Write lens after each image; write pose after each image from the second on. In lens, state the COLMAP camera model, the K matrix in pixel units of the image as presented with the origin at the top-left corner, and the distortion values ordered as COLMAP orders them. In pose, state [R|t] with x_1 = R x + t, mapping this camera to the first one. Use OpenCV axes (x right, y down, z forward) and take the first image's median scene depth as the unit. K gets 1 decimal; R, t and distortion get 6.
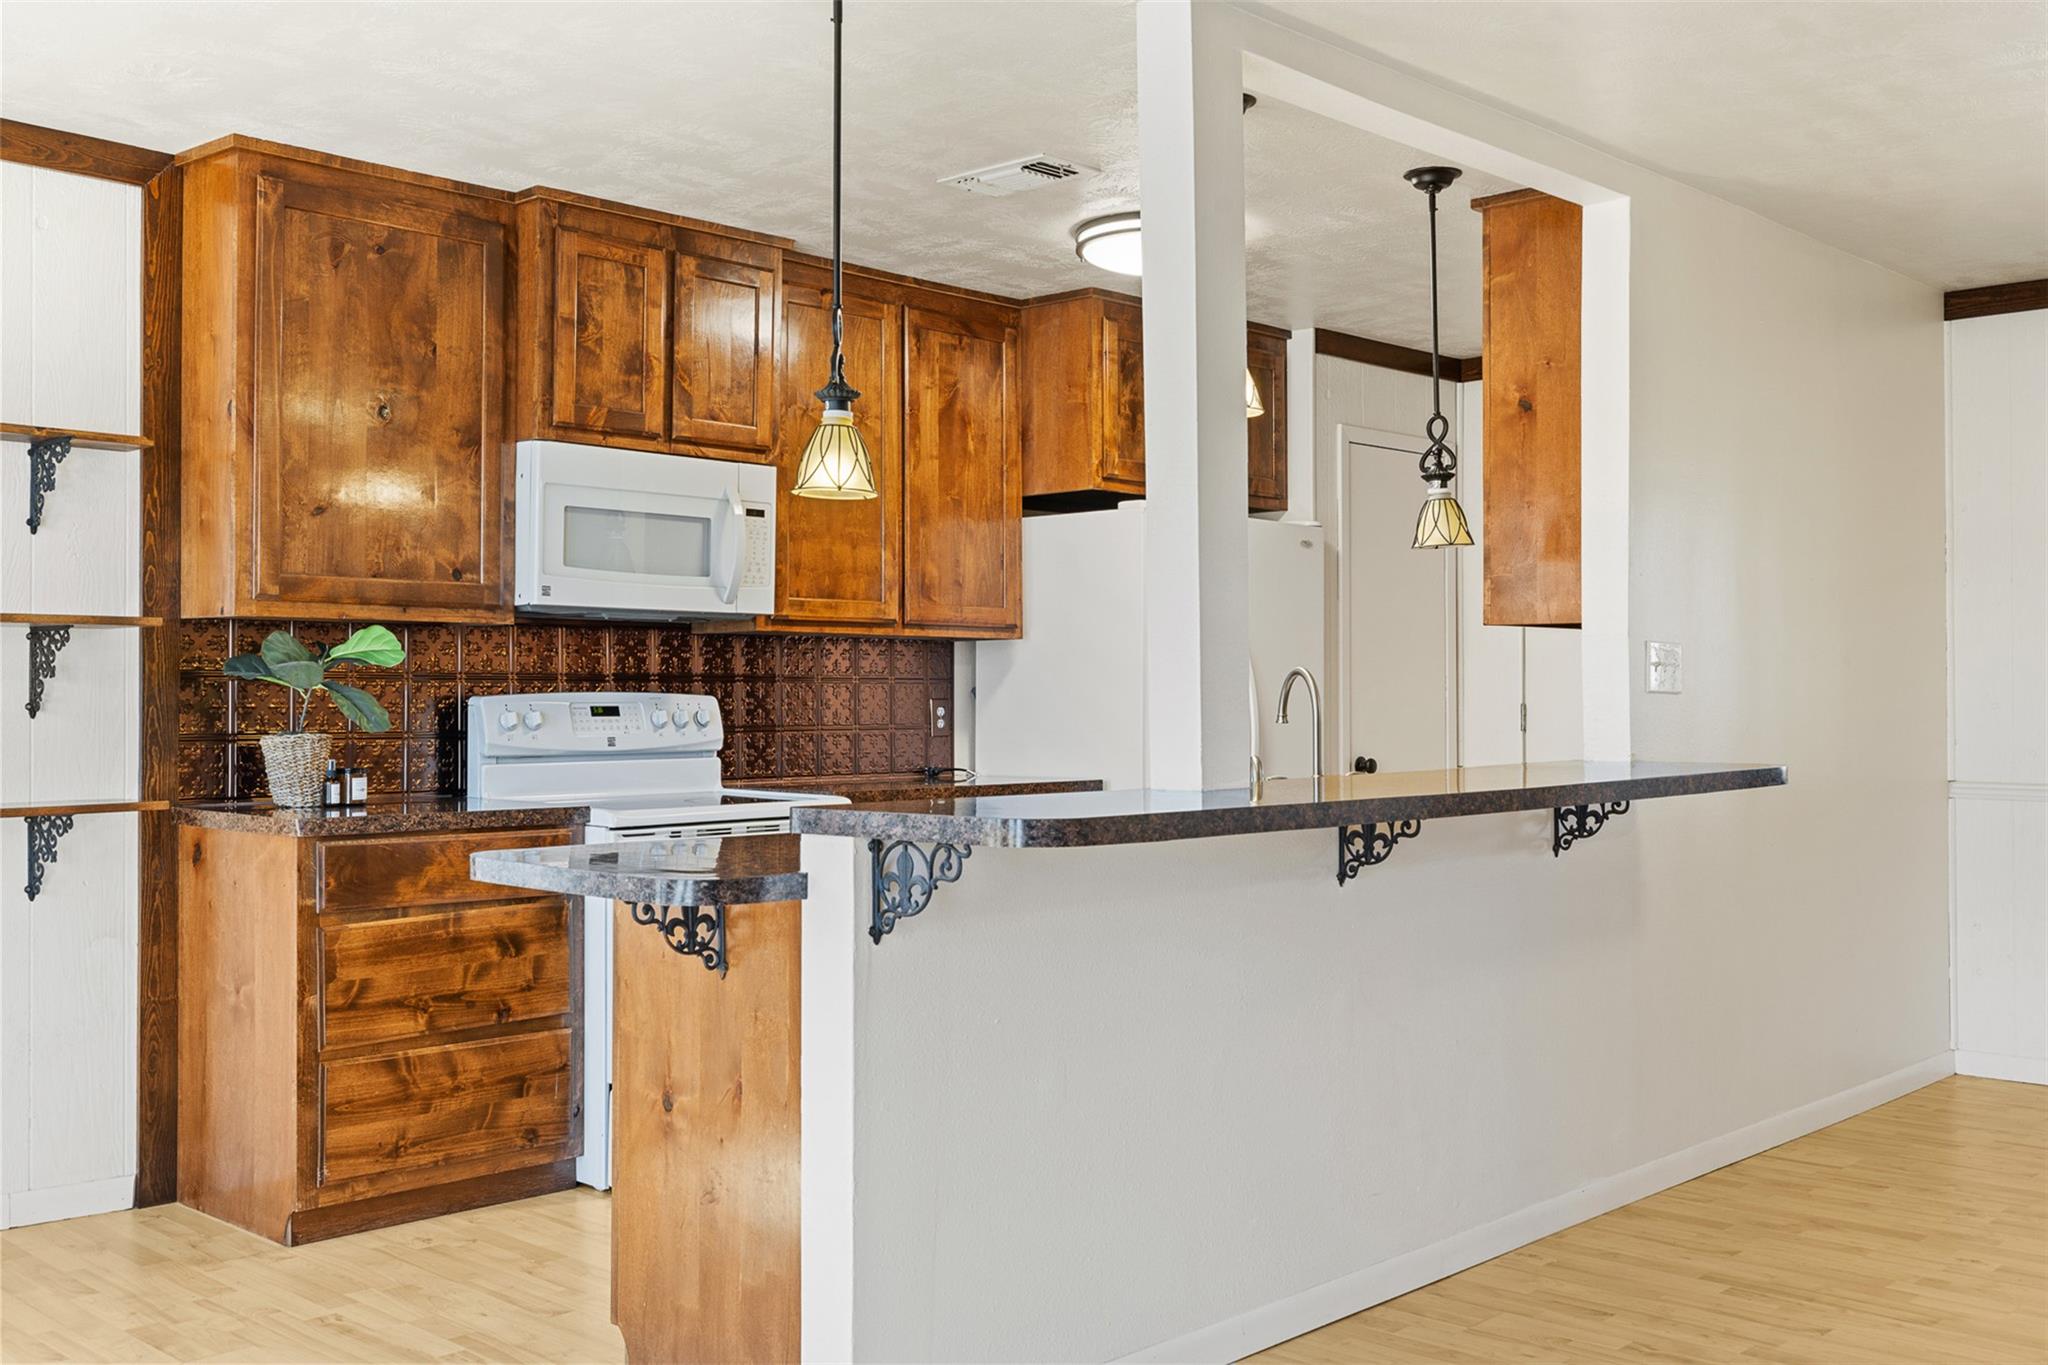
lens RADIAL K [[1949.5, 0, 1015.7], [0, 1949.5, 689.2], [0, 0, 1]] dist [-0.010191, 0.000000]
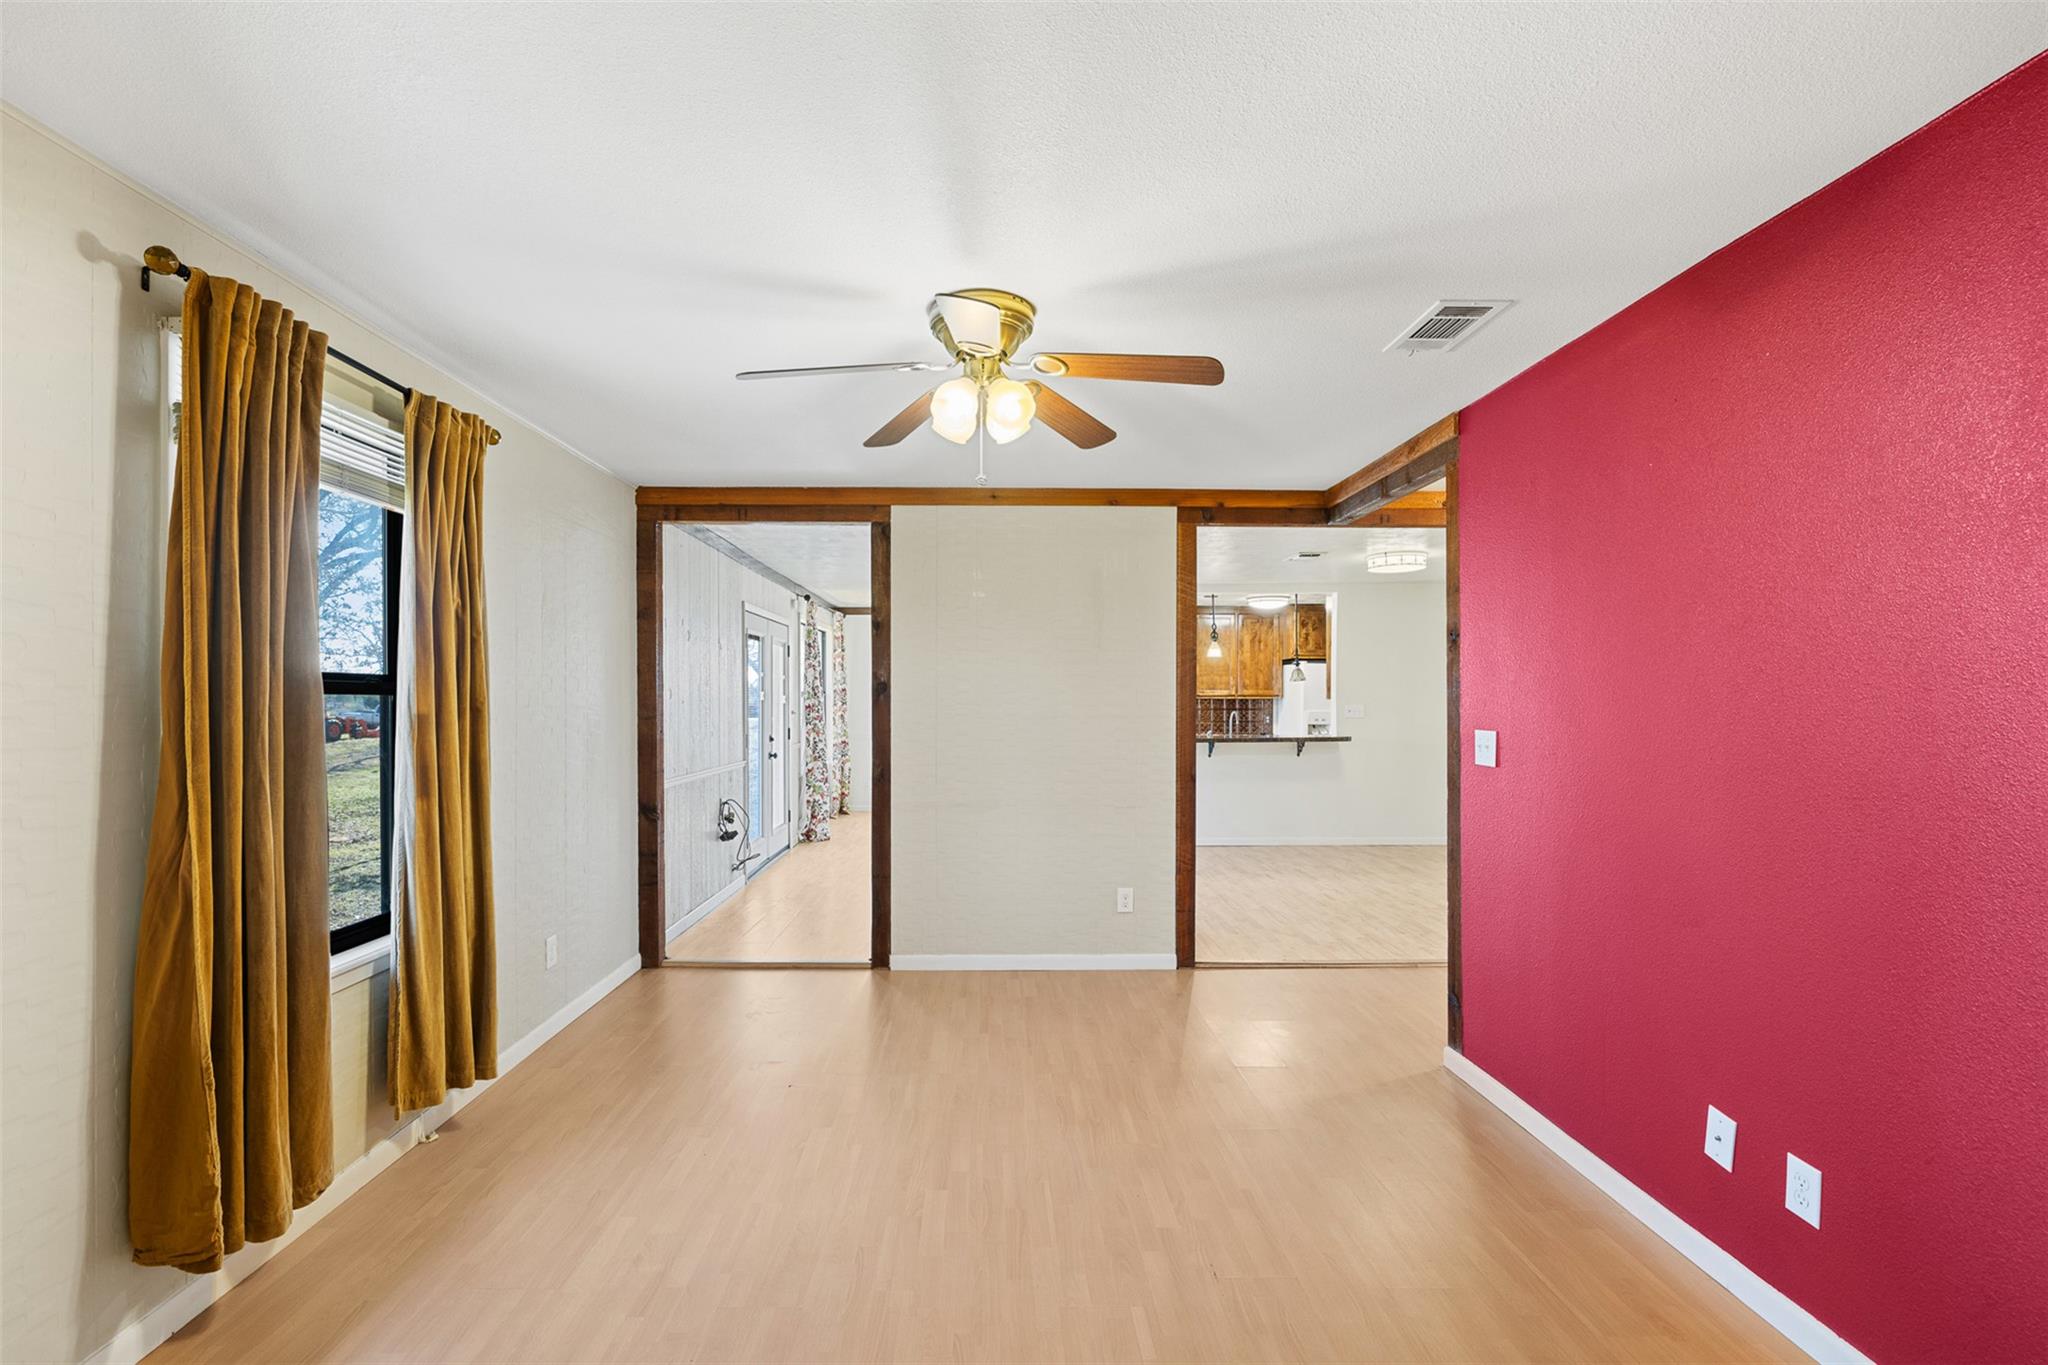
lens RADIAL K [[928.5, 0, 1022.4], [0, 928.5, 694.7], [0, 0, 1]] dist [-0.000878, -0.000014]
pose [[0.722132, -0.002093, -0.691752, 1.109951], [0.002775, 0.999996, -0.000128, -0.043556], [0.691750, -0.001827, 0.722135, -0.777709]]
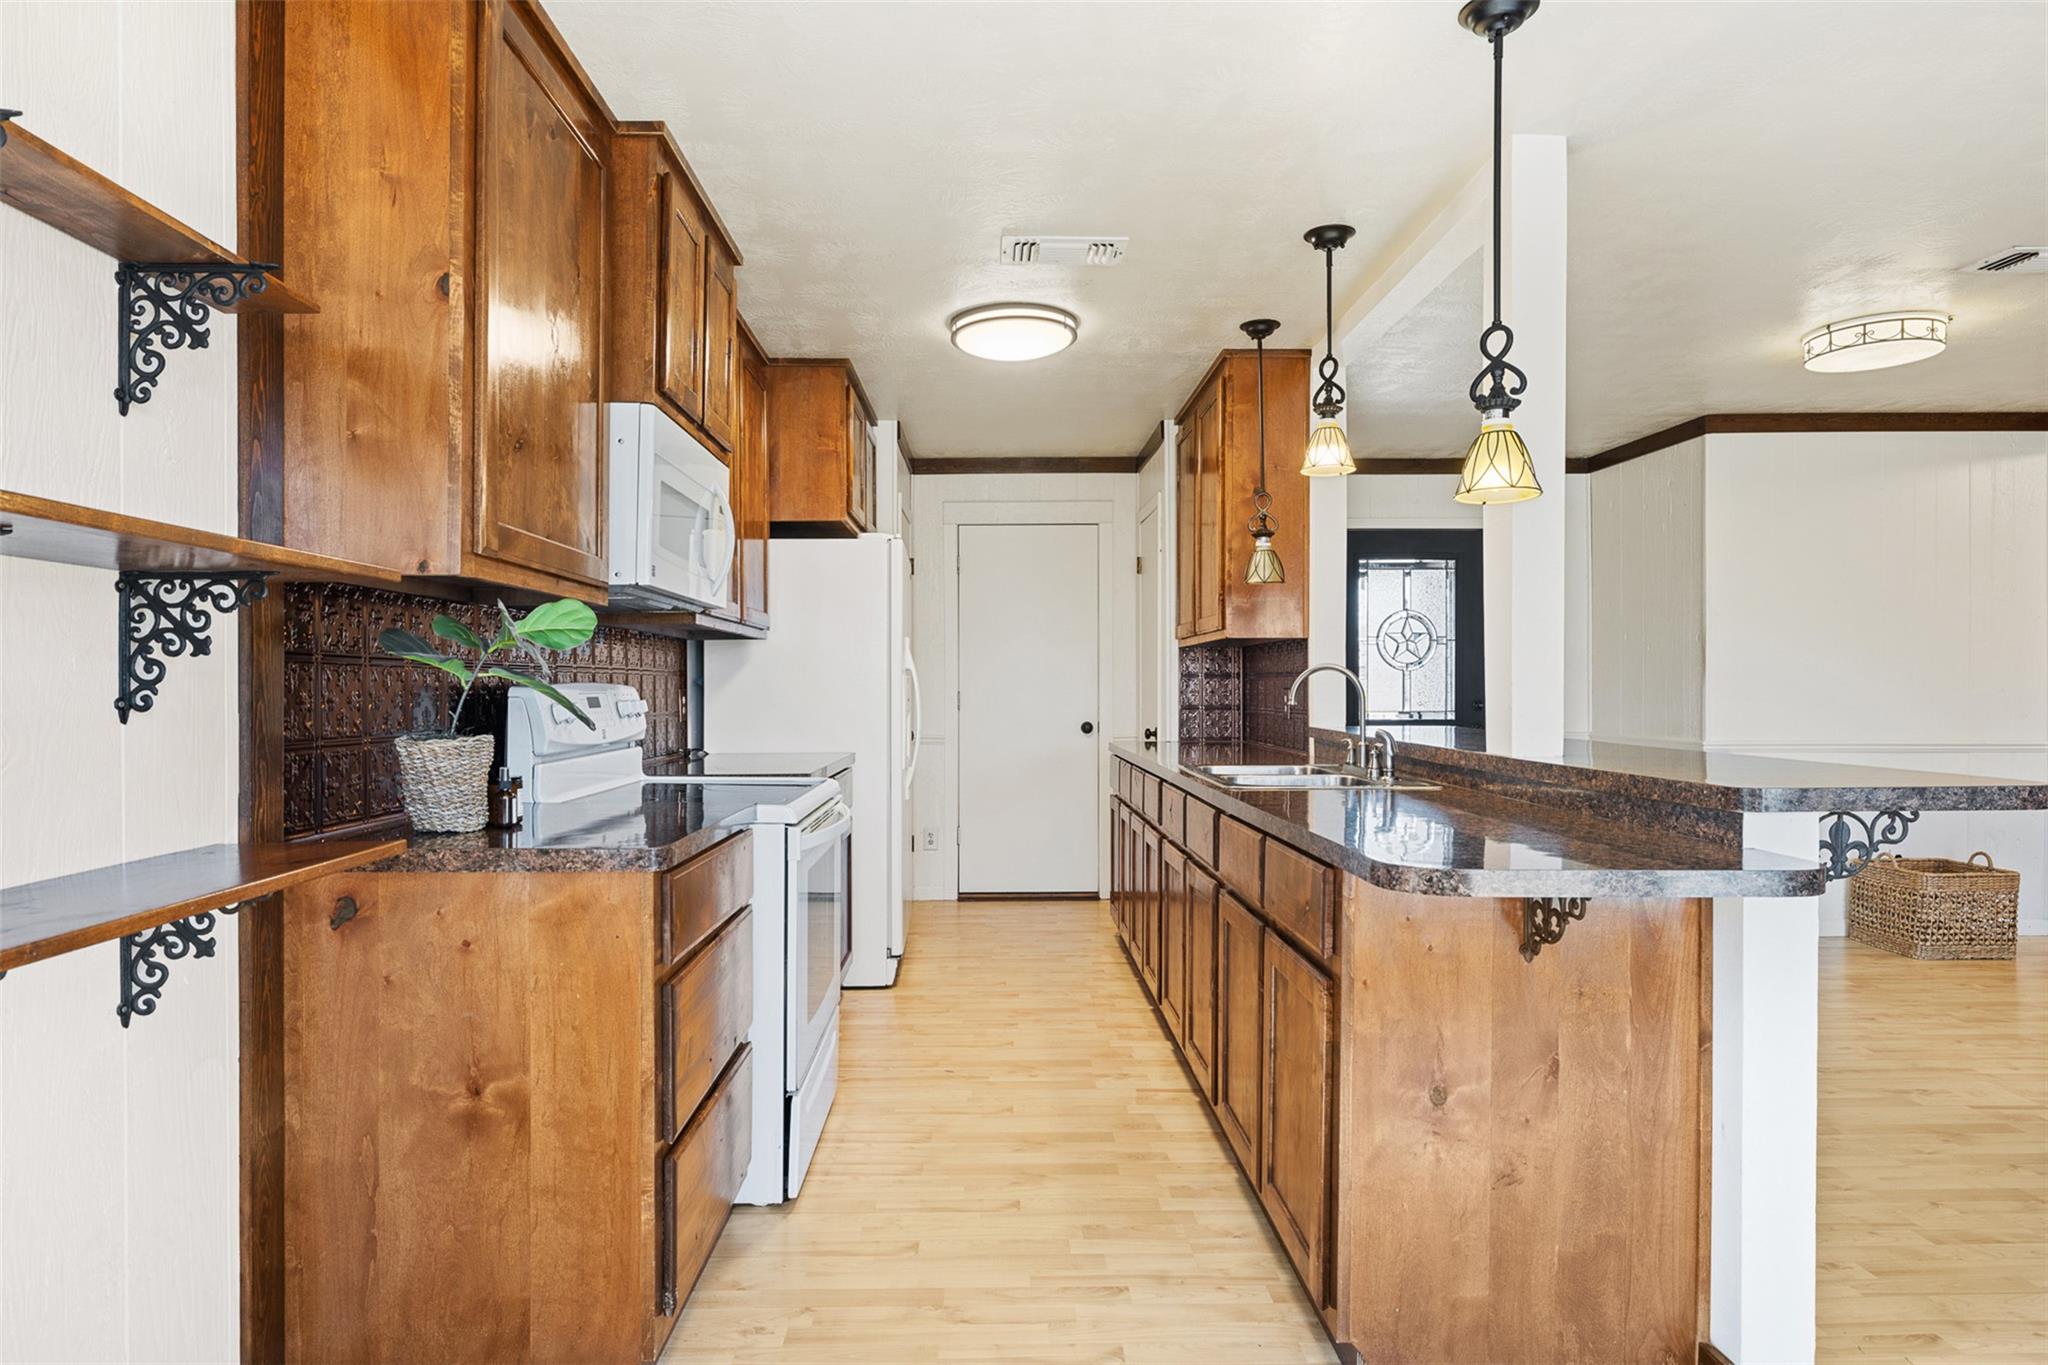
lens RADIAL K [[1145.5, 0, 999.5], [0, 1145.5, 693.8], [0, 0, 1]] dist [-0.000366, 0.000191]
pose [[0.716907, -0.005949, 0.697144, -0.500116], [0.000300, 0.999966, 0.008224, 0.002795], [-0.697169, -0.005687, 0.716884, 0.501560]]
